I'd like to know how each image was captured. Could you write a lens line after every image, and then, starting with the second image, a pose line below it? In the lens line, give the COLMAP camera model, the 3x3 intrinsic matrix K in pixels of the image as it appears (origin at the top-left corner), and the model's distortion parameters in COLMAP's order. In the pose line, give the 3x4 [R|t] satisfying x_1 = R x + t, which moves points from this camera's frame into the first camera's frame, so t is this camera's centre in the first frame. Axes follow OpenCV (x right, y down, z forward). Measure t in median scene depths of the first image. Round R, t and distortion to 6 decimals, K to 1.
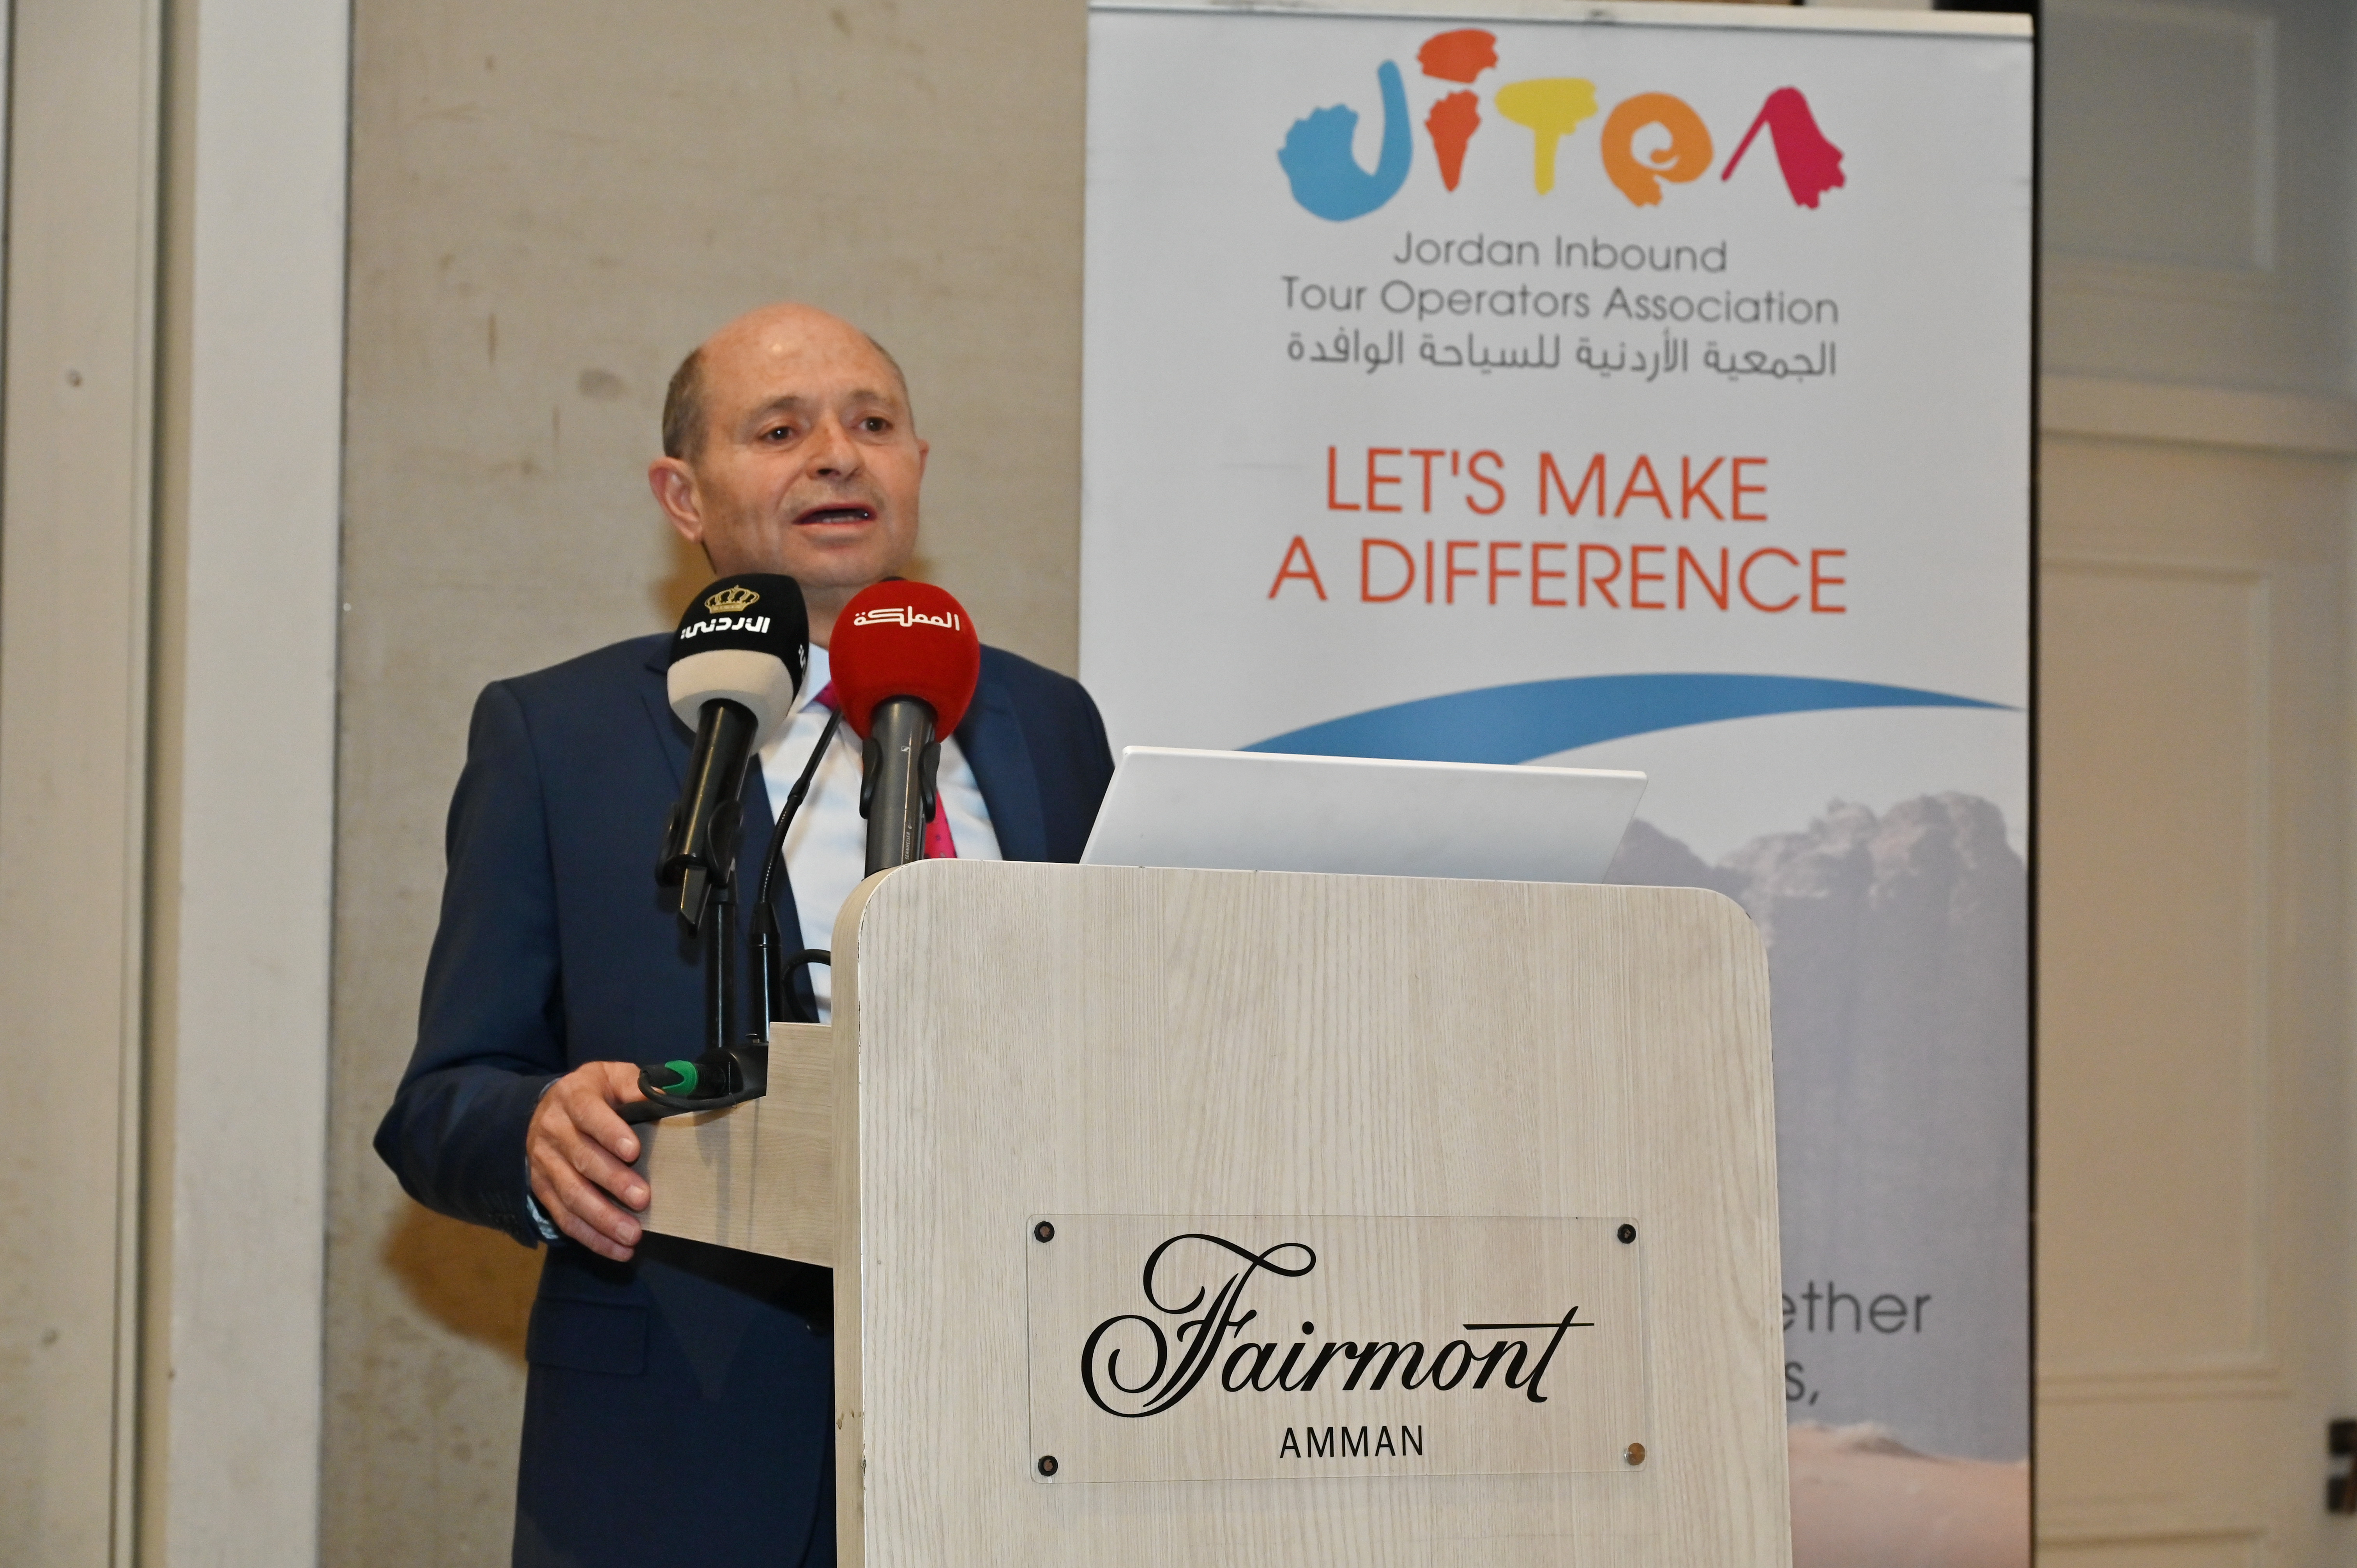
lens RADIAL K [[5076.7, 0, 1179.7], [0, 5076.7, 796.9], [0, 0, 1]] dist [-0.077672, 0.000000]
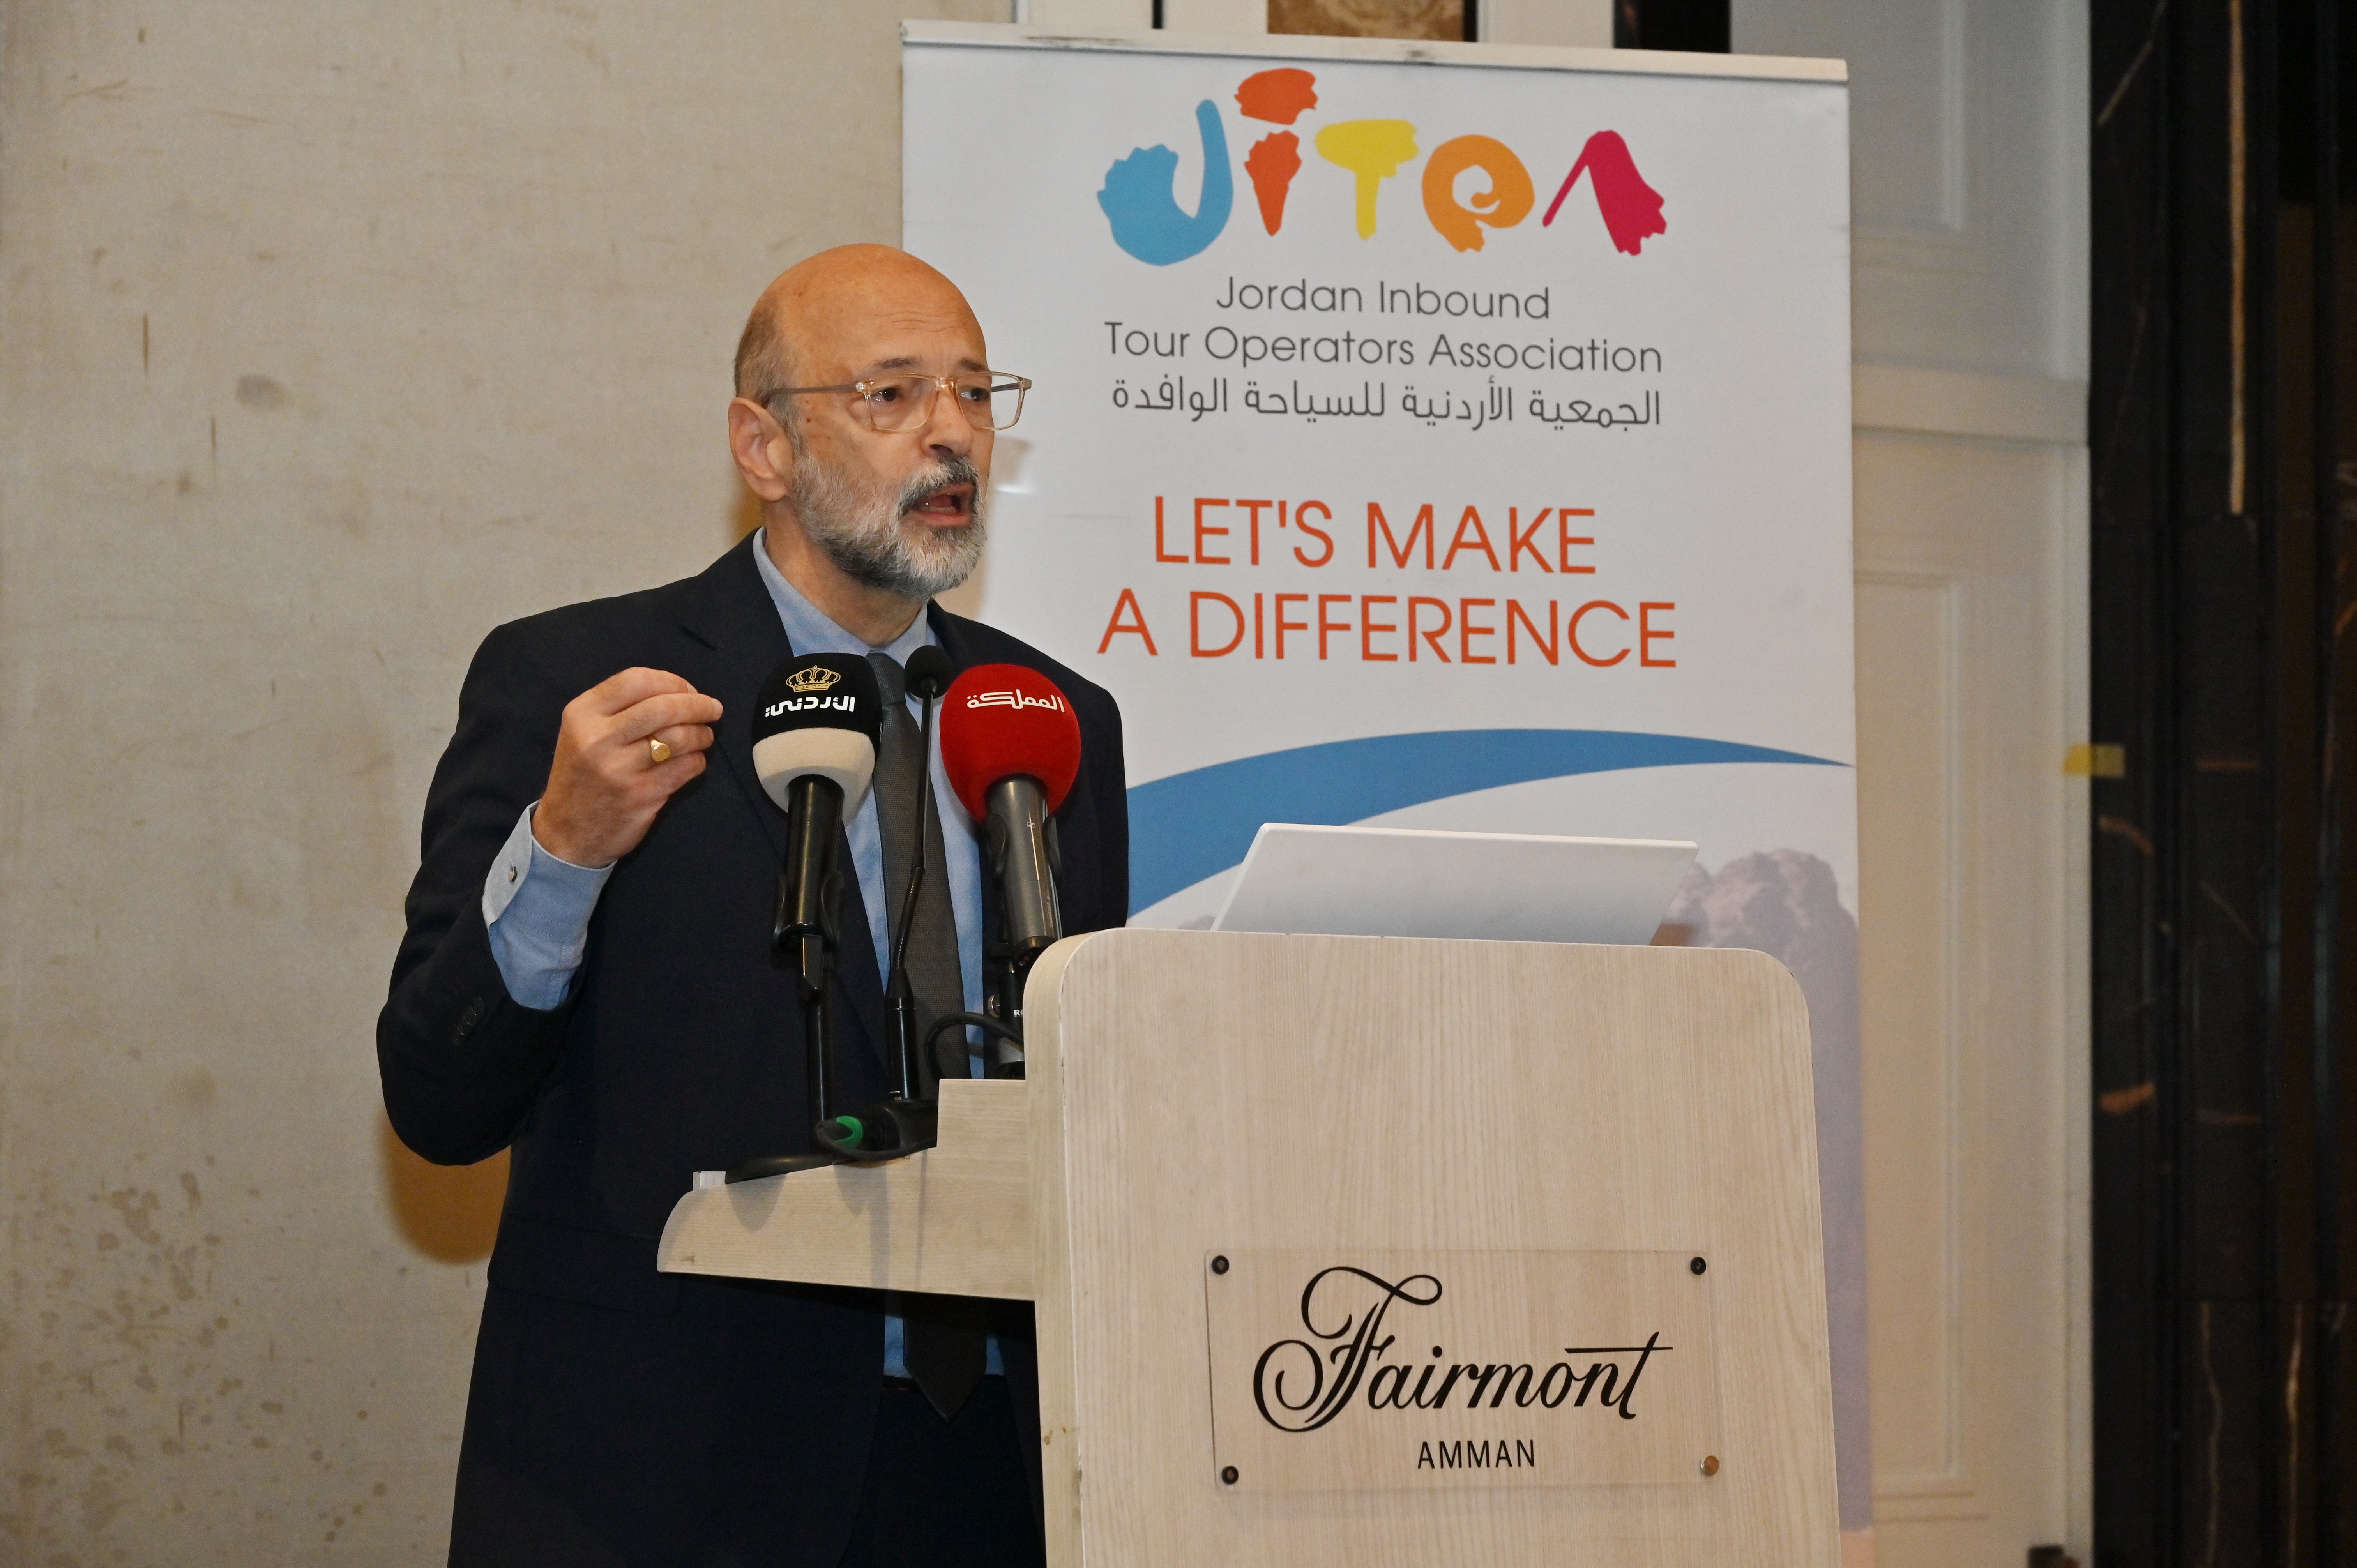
lens RADIAL K [[6394.6, 0, 1177.7], [0, 6394.6, 784.9], [0, 0, 1]] dist [-0.245972, 0.000000]
pose [[0.991727, -0.002000, 0.128350, -0.184906], [0.002902, 0.999972, -0.006845, -0.007876], [-0.128333, 0.007160, 0.991705, -0.324465]]
